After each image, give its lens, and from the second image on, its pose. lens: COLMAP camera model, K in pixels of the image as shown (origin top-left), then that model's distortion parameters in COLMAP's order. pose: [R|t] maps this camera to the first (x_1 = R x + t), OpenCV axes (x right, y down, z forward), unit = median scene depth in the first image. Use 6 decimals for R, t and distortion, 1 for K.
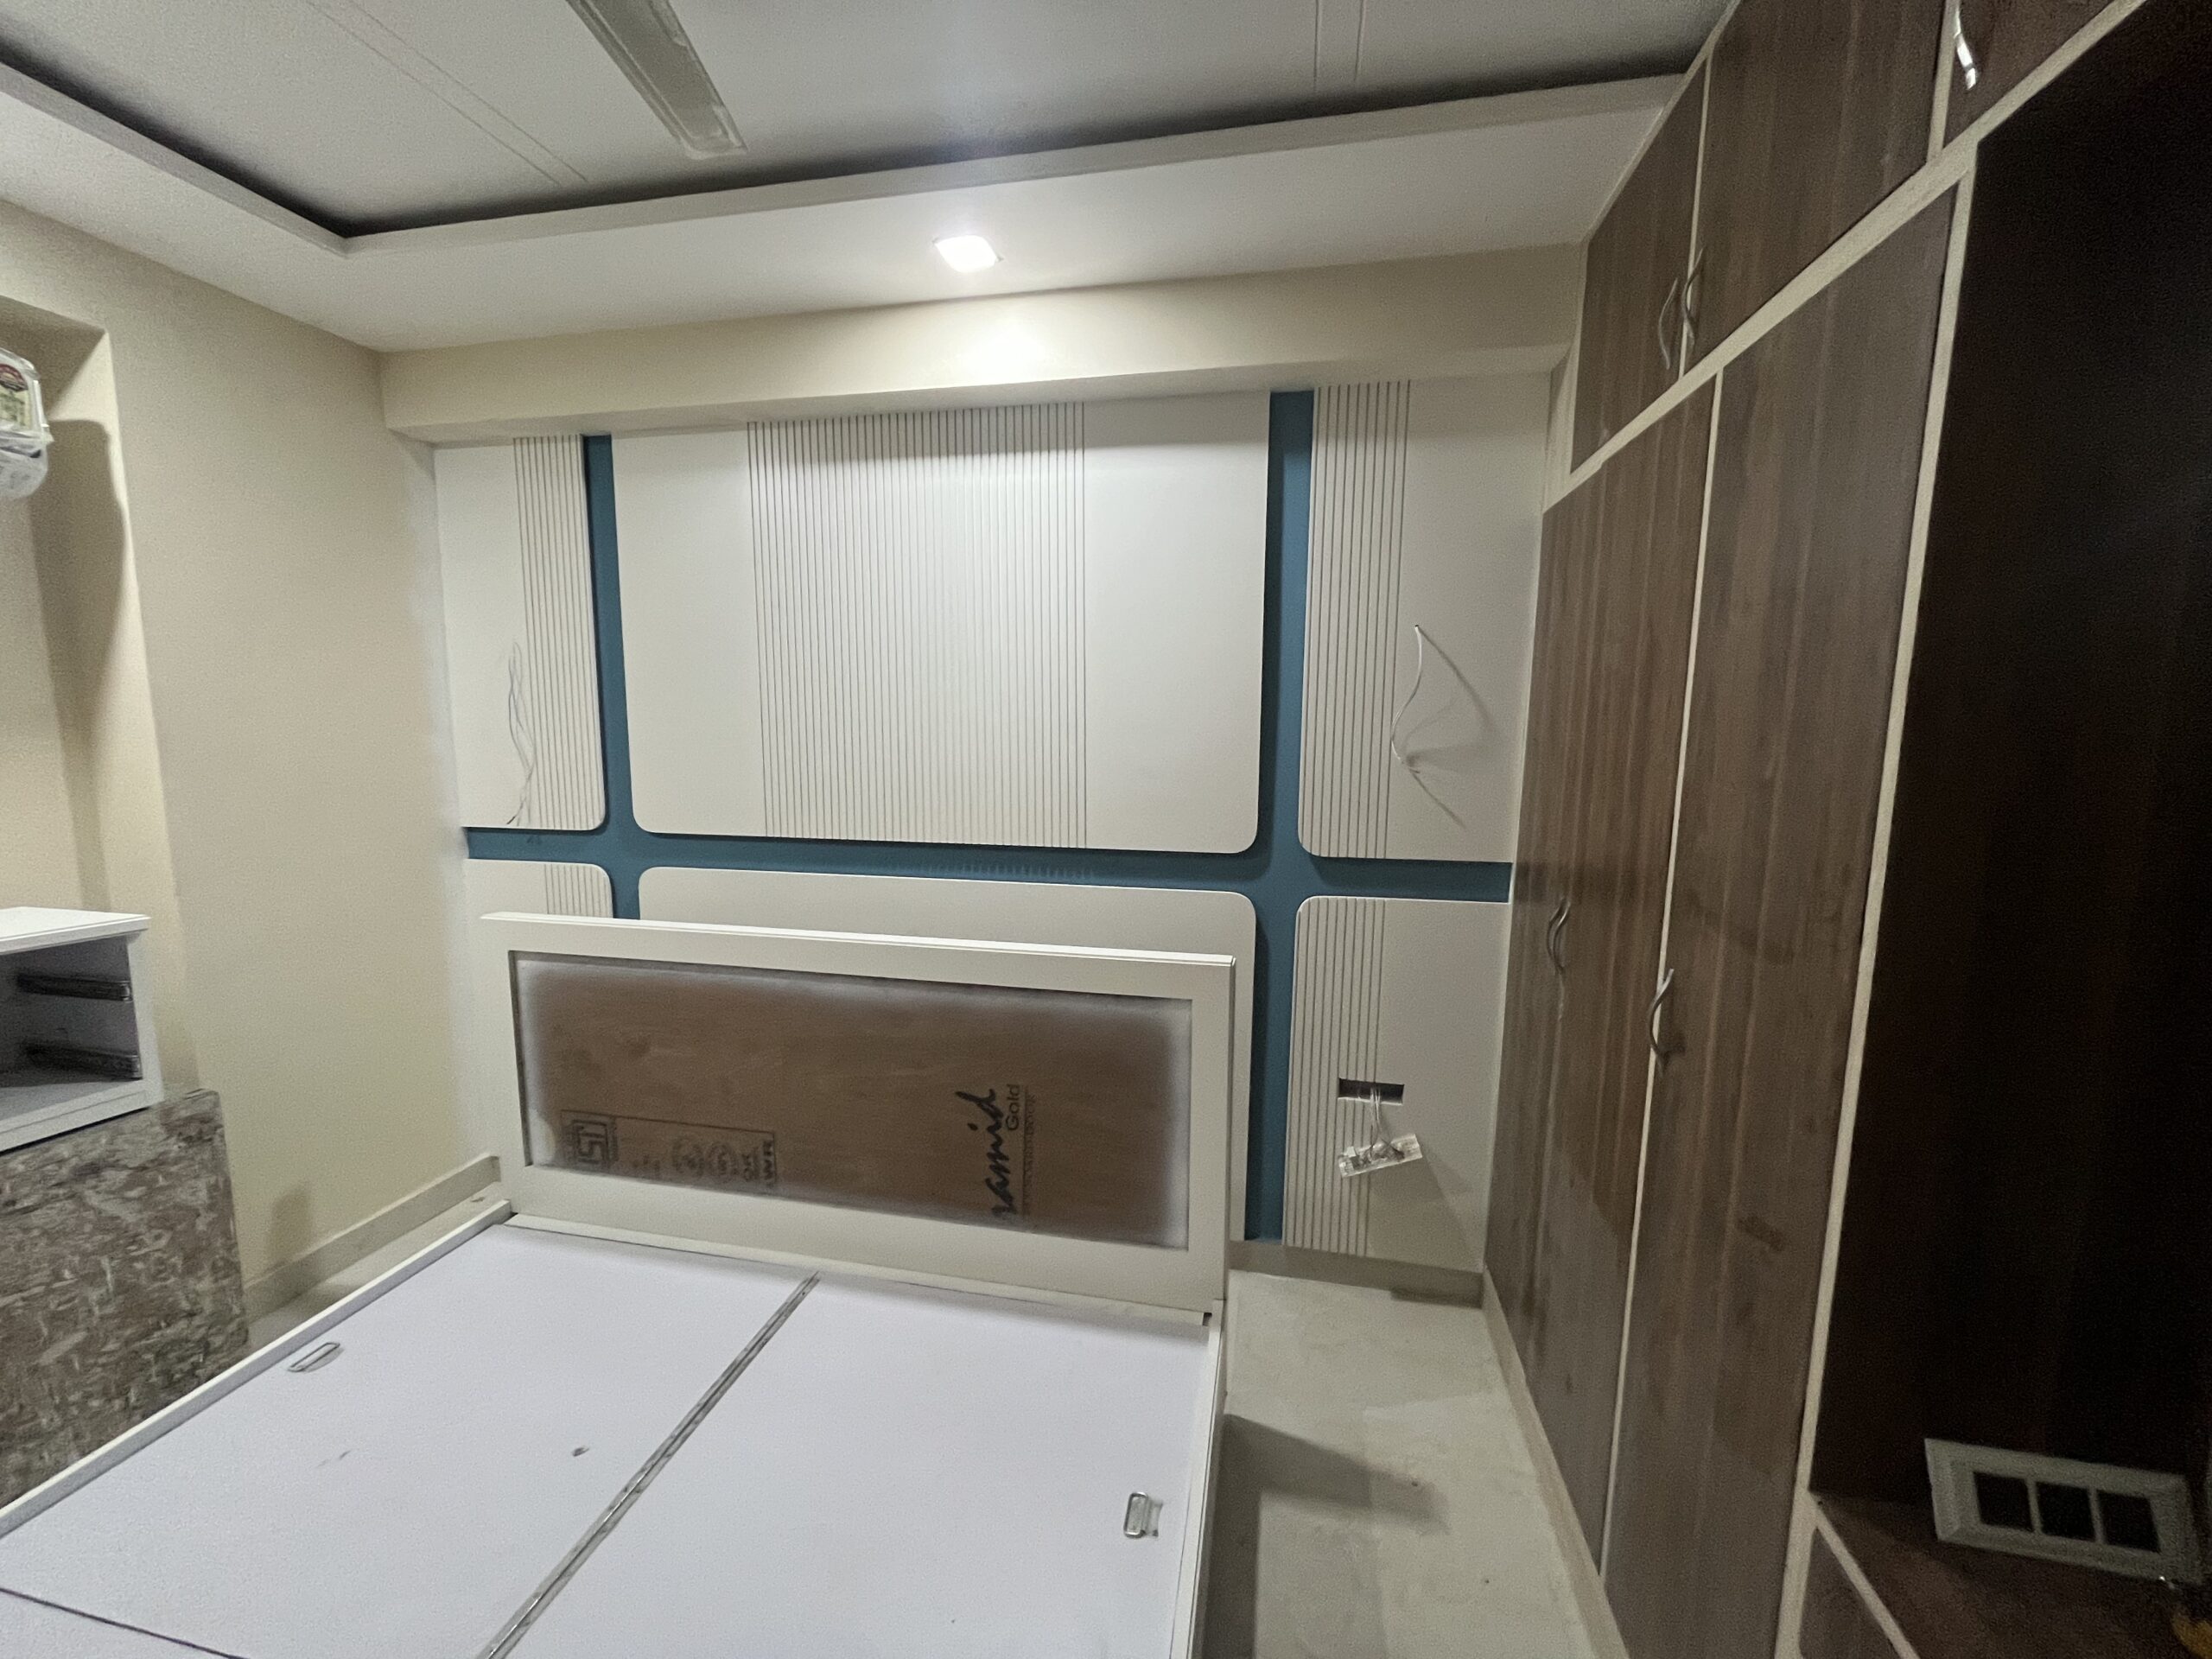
lens RADIAL K [[897.1, 0, 1106.0], [0, 897.1, 829.5], [0, 0, 1]] dist [0.000372, -0.000177]
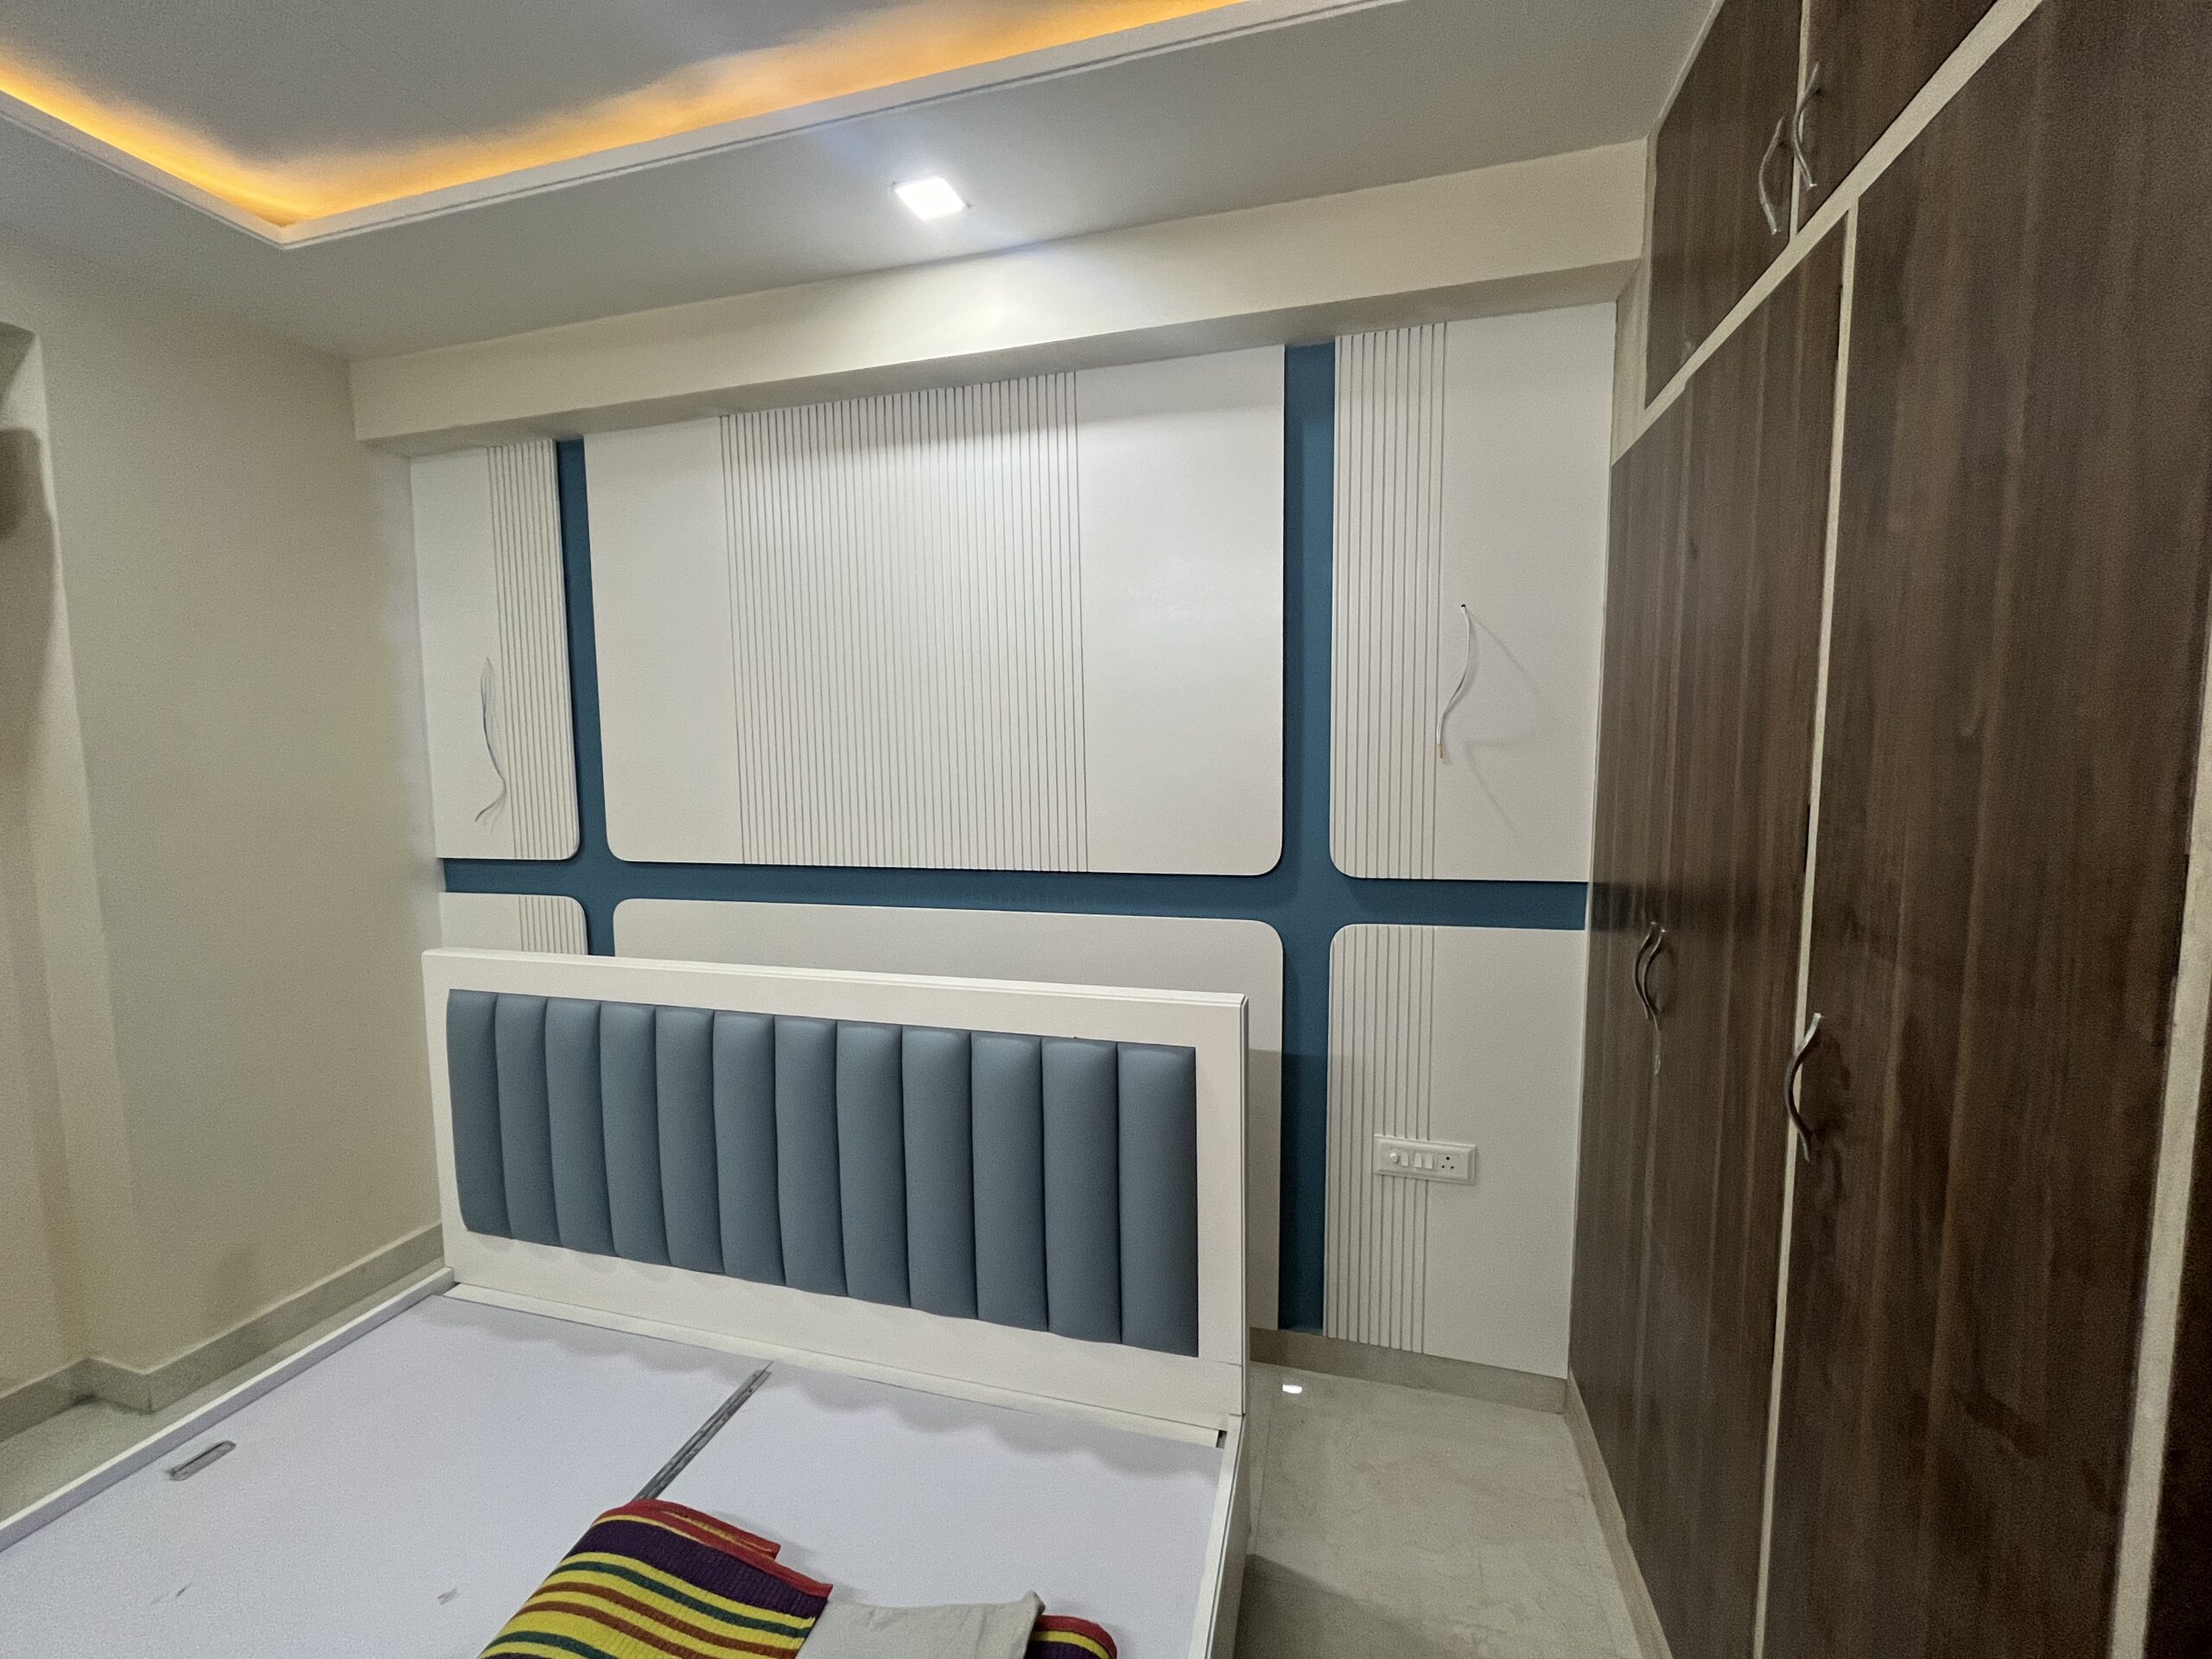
lens RADIAL K [[897.3, 0, 1106.0], [0, 897.3, 829.5], [0, 0, 1]] dist [-0.001341, 0.000374]
pose [[0.997753, -0.014403, -0.065432, 0.062363], [0.011810, 0.999136, -0.039839, 0.016806], [0.065949, 0.038977, 0.997061, 0.139179]]
